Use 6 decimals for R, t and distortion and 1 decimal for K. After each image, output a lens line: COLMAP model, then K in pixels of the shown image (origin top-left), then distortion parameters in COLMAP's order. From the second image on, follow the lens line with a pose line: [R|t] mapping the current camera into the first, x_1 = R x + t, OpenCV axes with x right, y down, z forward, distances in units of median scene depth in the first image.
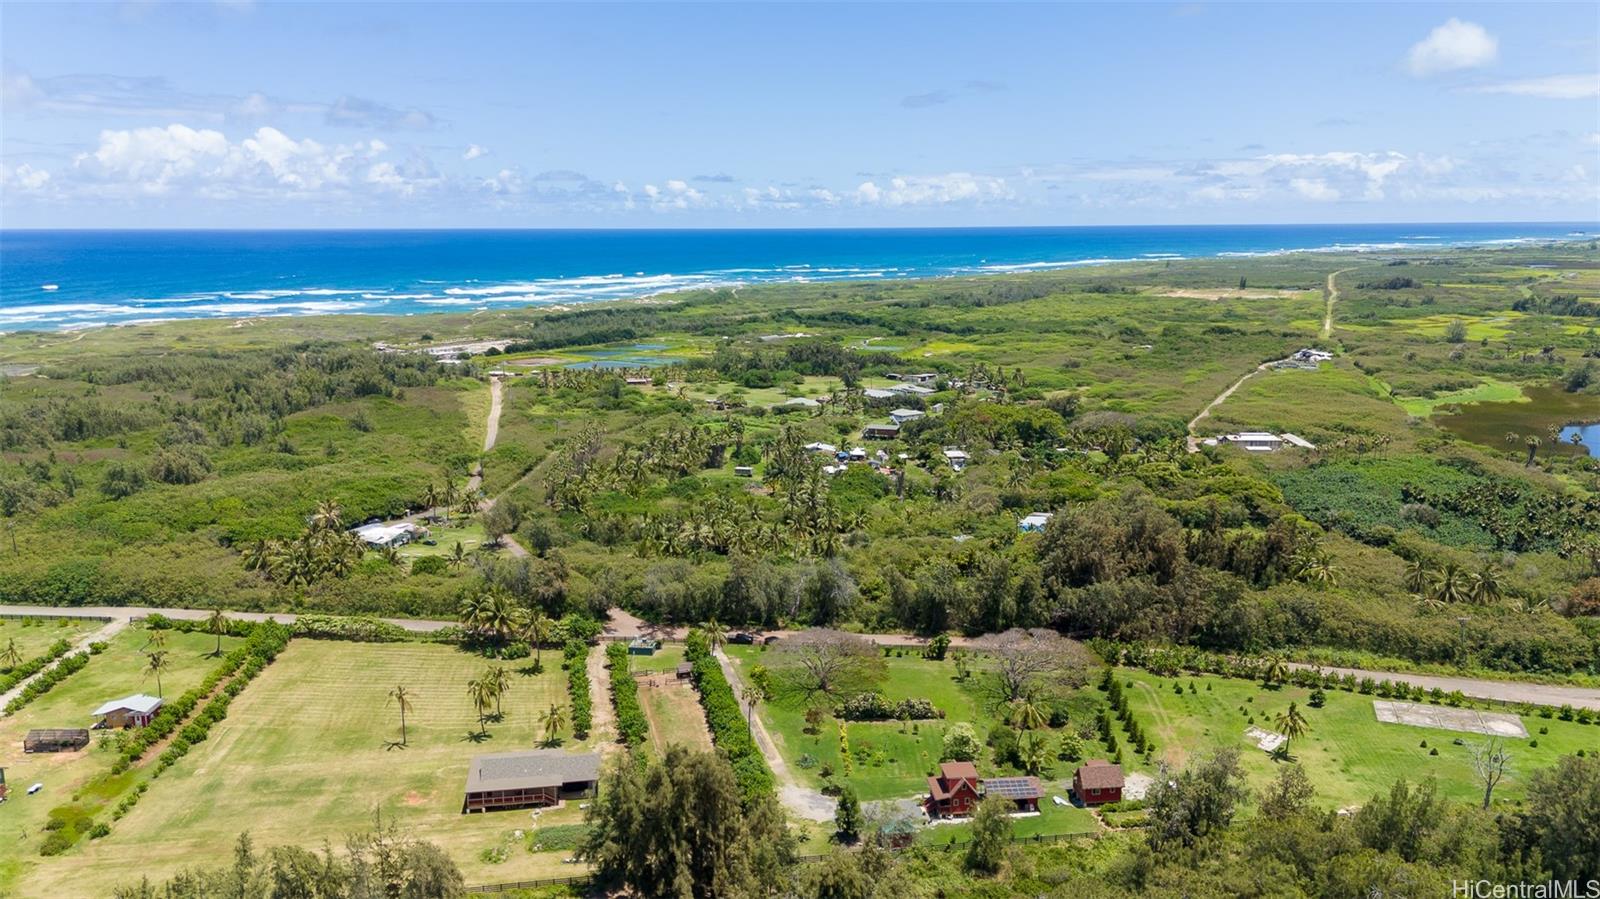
lens RADIAL K [[1190.7, 0, 802.4], [0, 1190.7, 442.6], [0, 0, 1]] dist [0.075364, -0.069333]
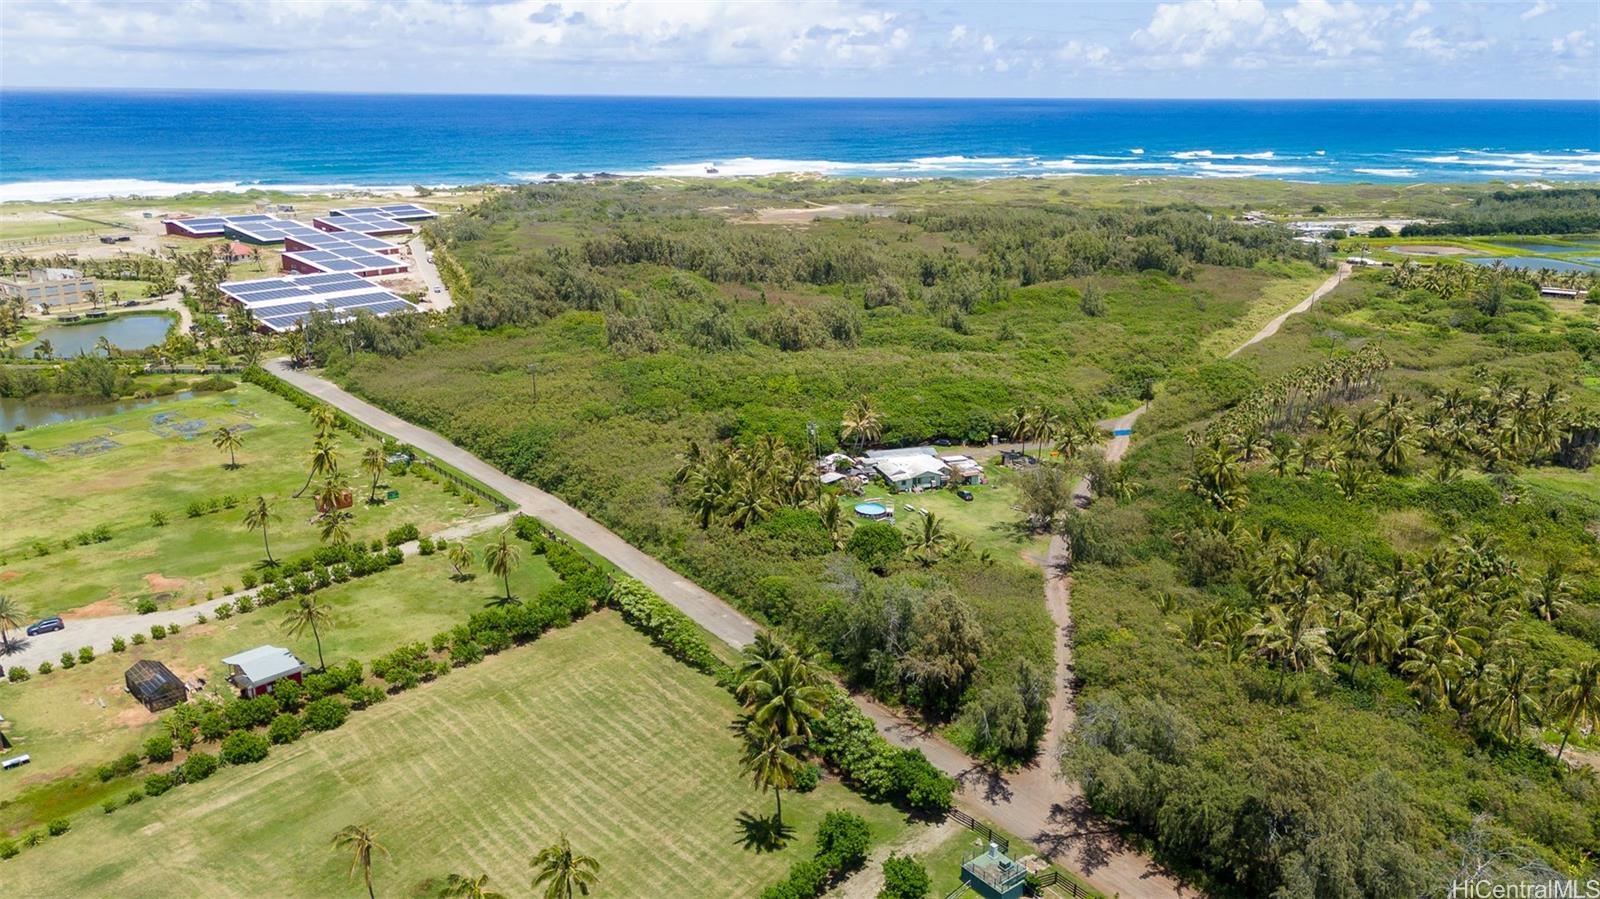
lens RADIAL K [[1190.7, 0, 798.8], [0, 1190.7, 423.8], [0, 0, 1]] dist [0.075364, -0.069333]
pose [[0.712116, 0.197250, -0.673783, 0.021482], [-0.137333, 0.980317, 0.141841, -0.013619], [0.688499, -0.008474, 0.725188, 0.177088]]
